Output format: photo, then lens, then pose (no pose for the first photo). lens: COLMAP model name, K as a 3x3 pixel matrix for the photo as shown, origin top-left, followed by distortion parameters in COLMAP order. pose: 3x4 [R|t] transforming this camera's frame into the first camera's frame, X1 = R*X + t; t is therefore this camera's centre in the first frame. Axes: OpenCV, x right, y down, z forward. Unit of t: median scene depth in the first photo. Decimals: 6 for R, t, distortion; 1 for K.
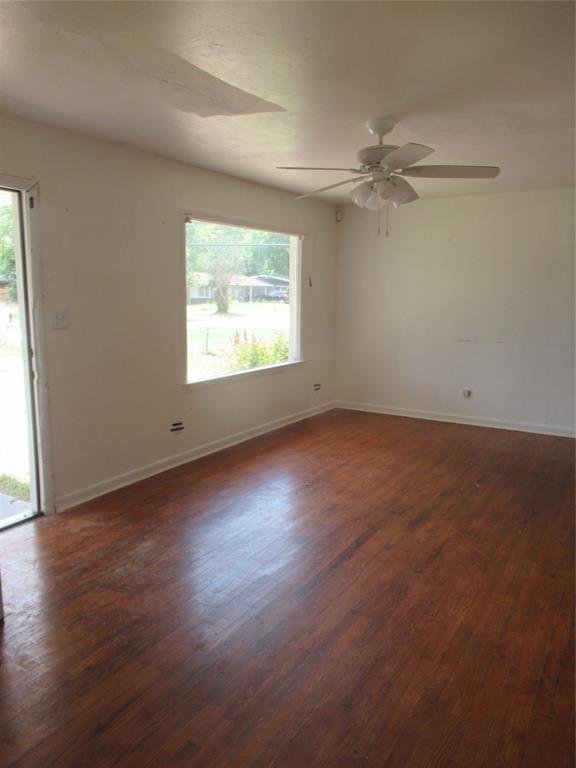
lens RADIAL K [[571.4, 0, 291.6], [0, 571.4, 381.4], [0, 0, 1]] dist [0.007540, -0.014723]
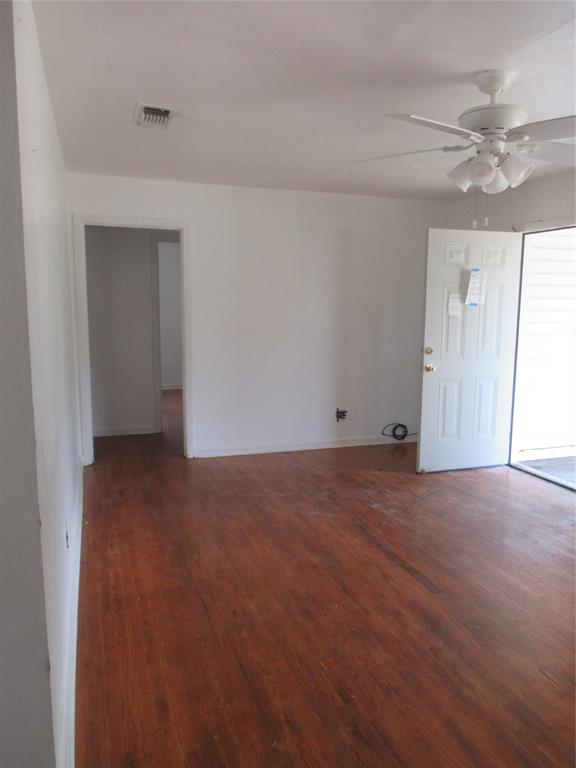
lens RADIAL K [[571.4, 0, 291.6], [0, 571.4, 381.4], [0, 0, 1]] dist [0.007540, -0.014723]
pose [[-0.631877, 0.101568, -0.768385, 0.947199], [-0.124018, 0.965354, 0.229589, -0.212504], [0.765082, 0.240366, -0.597389, 1.358627]]
